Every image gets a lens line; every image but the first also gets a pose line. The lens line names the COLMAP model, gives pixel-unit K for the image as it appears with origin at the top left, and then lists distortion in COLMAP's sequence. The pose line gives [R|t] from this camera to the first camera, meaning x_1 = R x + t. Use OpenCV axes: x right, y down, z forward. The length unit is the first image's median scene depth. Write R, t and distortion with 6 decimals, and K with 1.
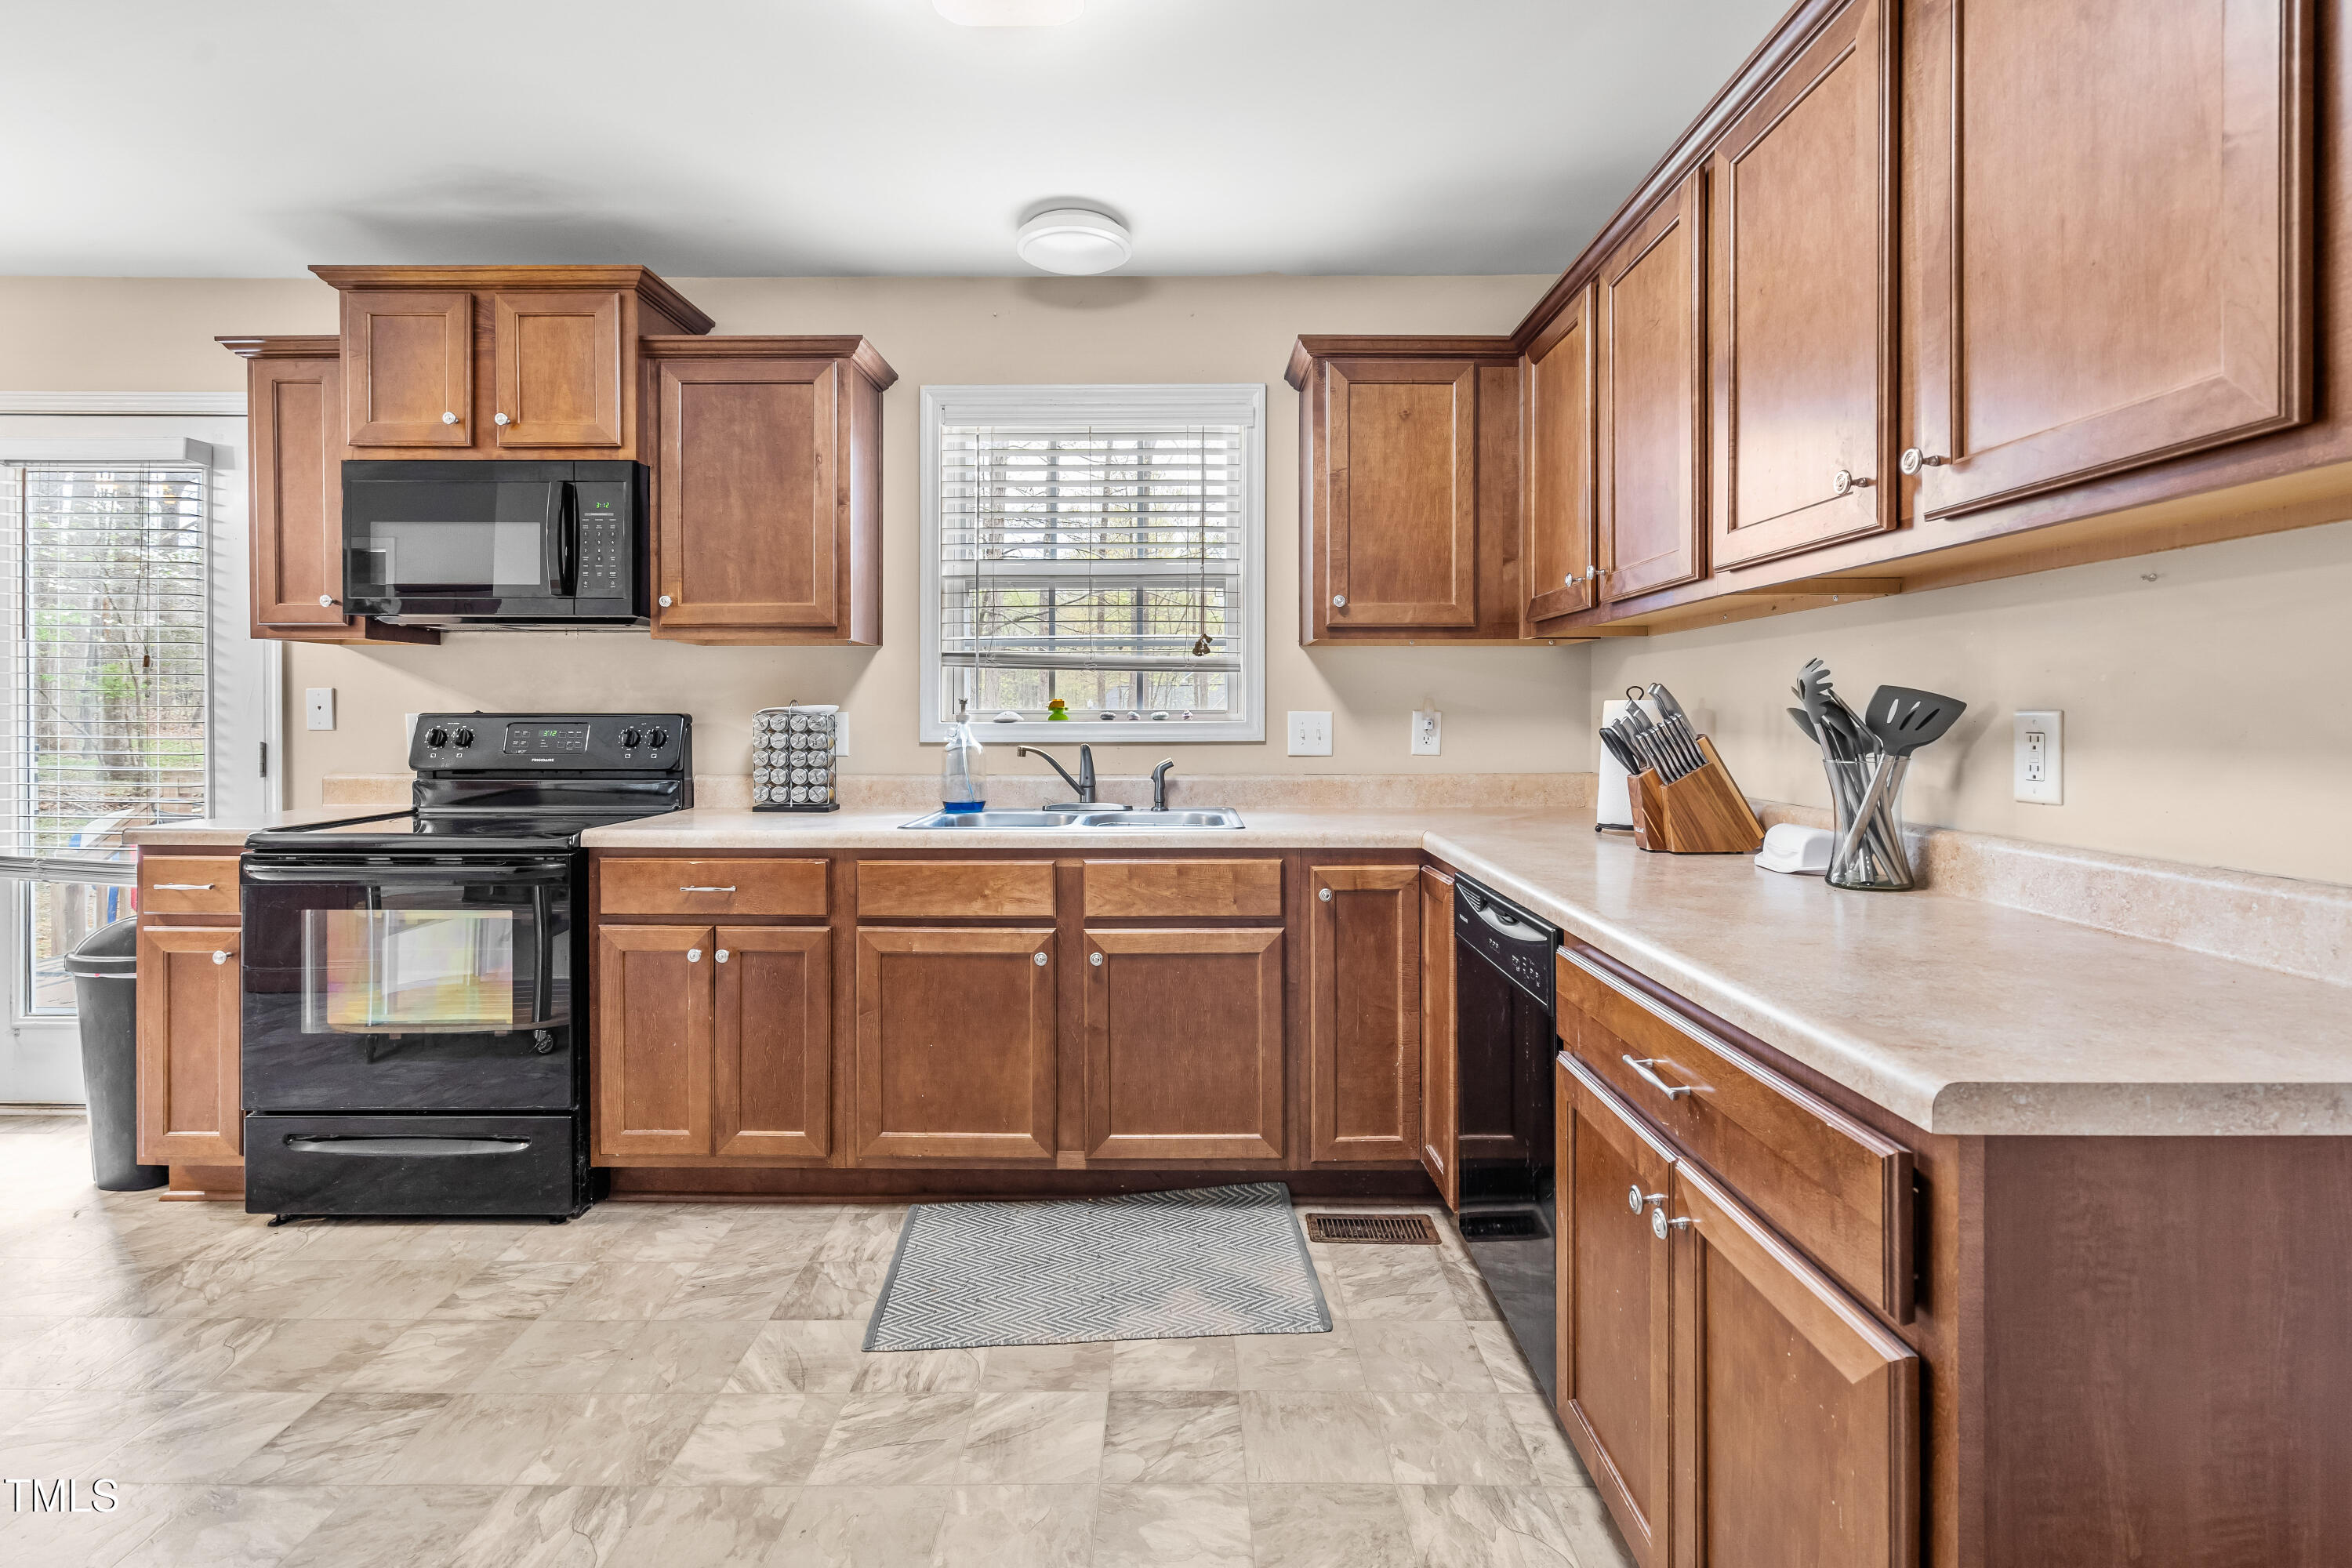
lens RADIAL K [[1089.7, 0, 1173.2], [0, 1089.7, 726.4], [0, 0, 1]] dist [-0.005200, 0.000814]
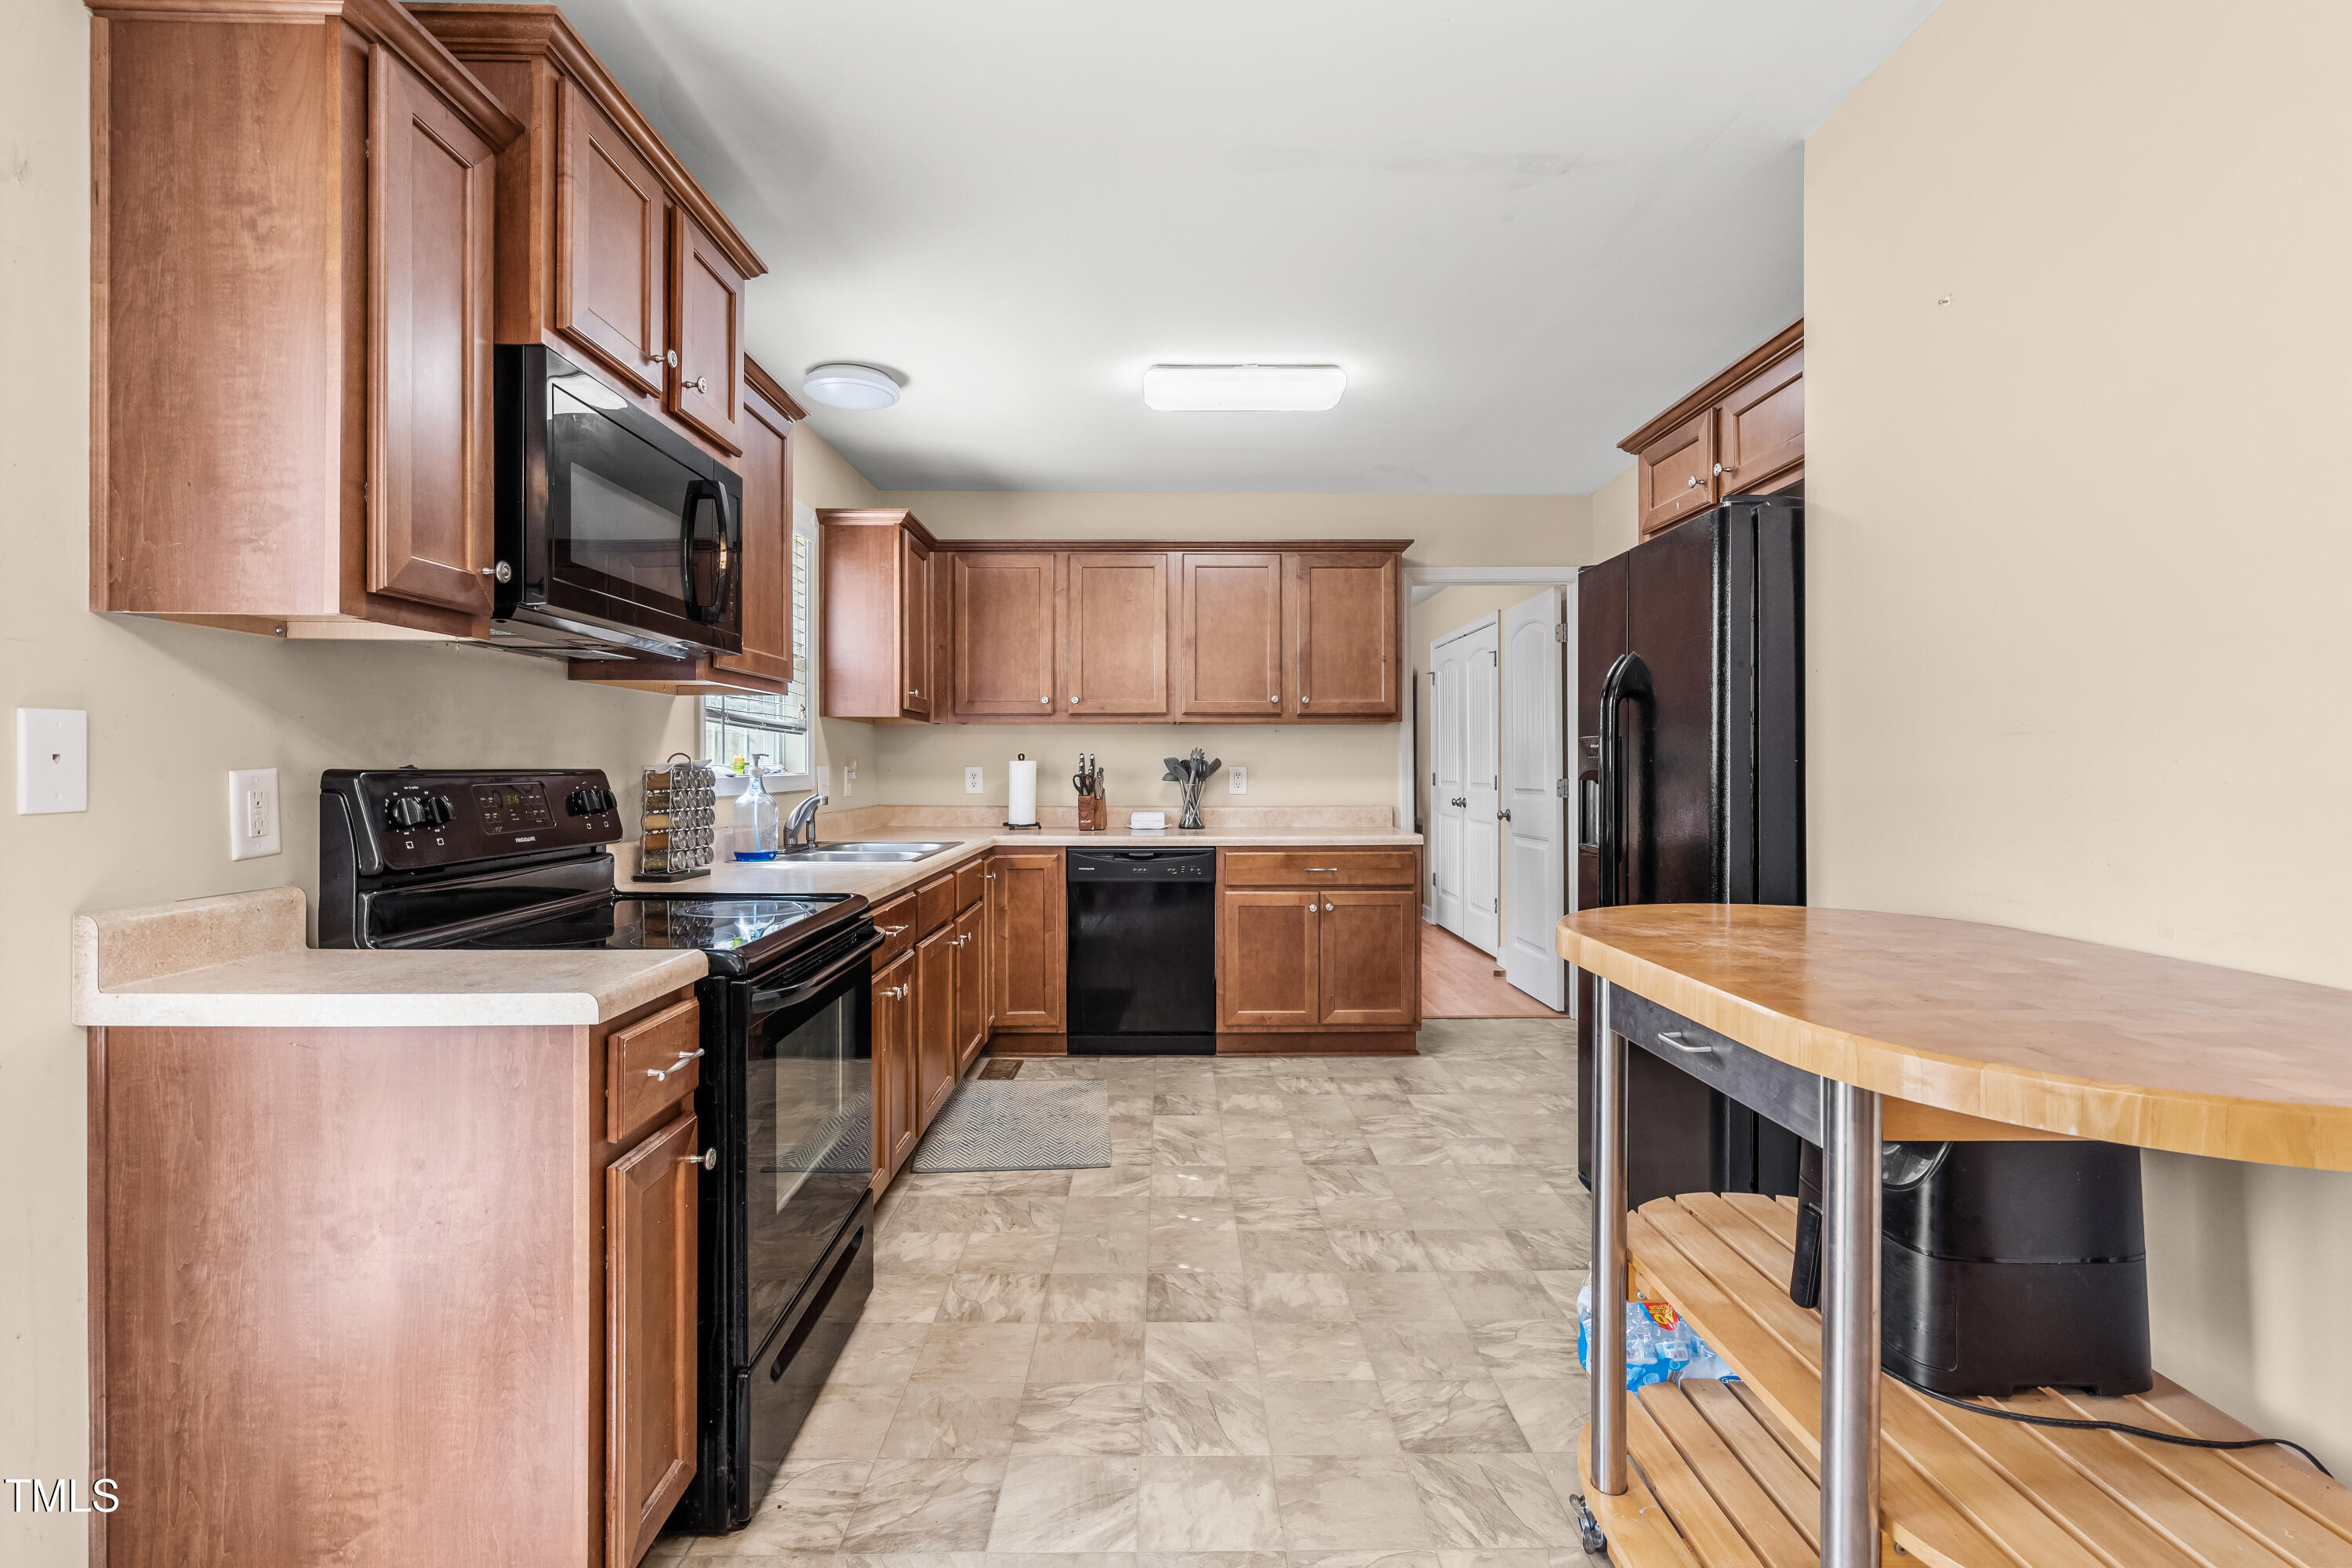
lens RADIAL K [[1090.5, 0, 1176.0], [0, 1090.5, 784.0], [0, 0, 1]] dist [-0.002745, -0.000191]
pose [[-0.012755, -0.016905, 0.999776, -1.793877], [0.011454, 0.999789, 0.017051, -0.014398], [-0.999853, 0.011669, -0.012559, 0.873666]]
